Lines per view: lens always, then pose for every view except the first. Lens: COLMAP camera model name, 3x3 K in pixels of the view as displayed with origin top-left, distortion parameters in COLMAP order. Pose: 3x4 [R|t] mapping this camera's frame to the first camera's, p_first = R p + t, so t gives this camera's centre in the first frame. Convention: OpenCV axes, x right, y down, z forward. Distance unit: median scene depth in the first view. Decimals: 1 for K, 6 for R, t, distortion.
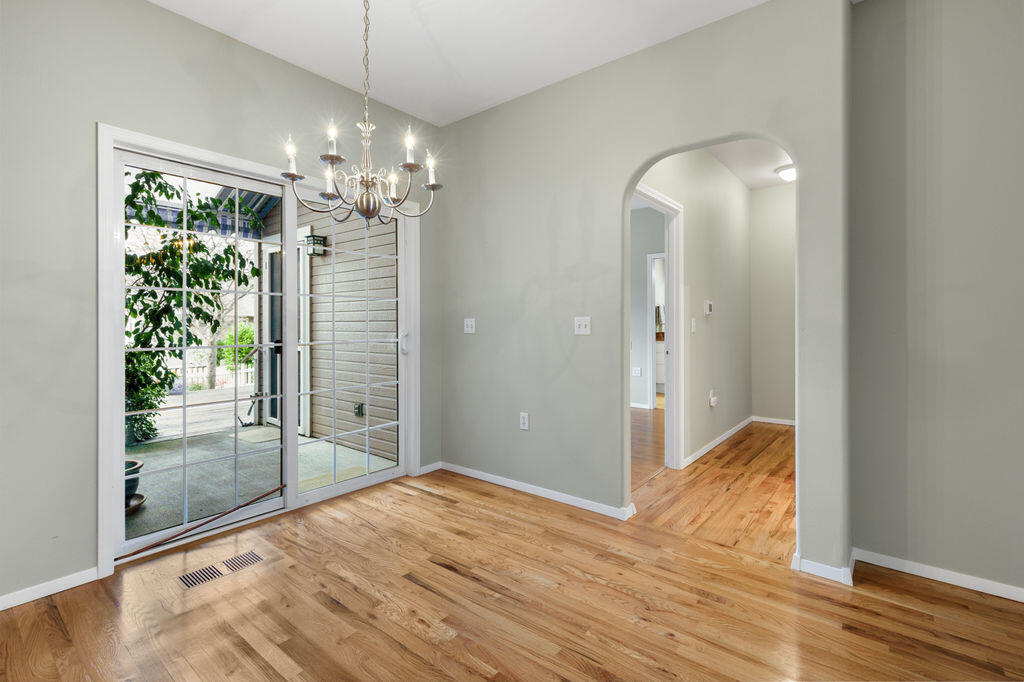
lens RADIAL K [[474.7, 0, 512.4], [0, 474.7, 319.3], [0, 0, 1]] dist [0.001307, 0.000169]
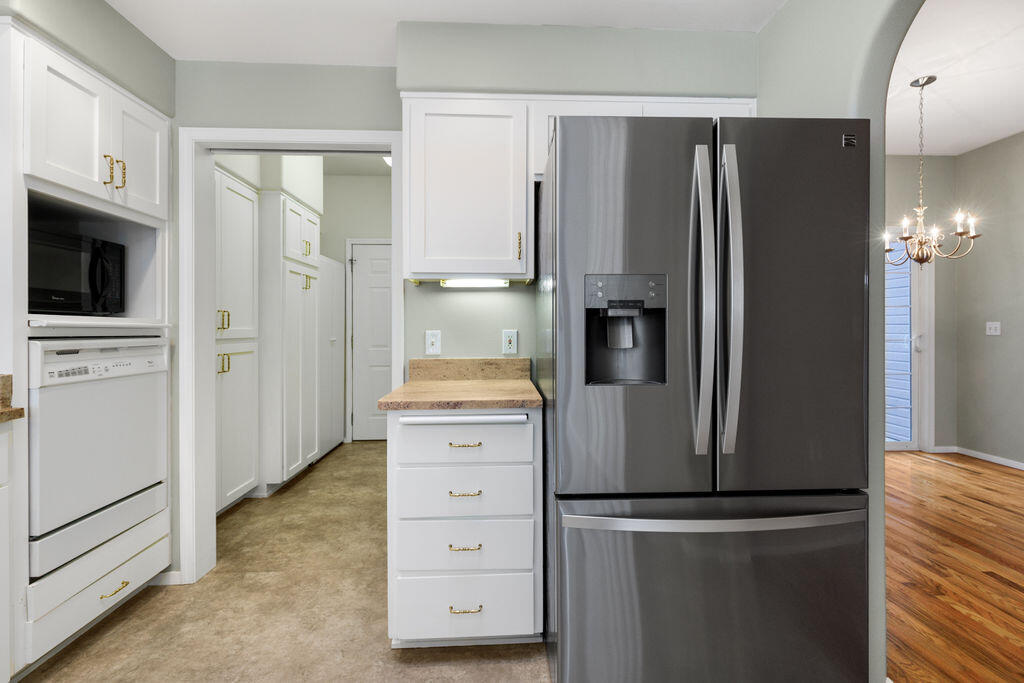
lens RADIAL K [[479.5, 0, 515.2], [0, 479.5, 326.3], [0, 0, 1]] dist [0.000744, 0.000098]
pose [[0.668701, -0.000940, -0.743531, -0.001732], [0.005365, 0.999979, 0.003561, -0.001977], [0.743512, -0.006370, 0.668692, -0.841929]]
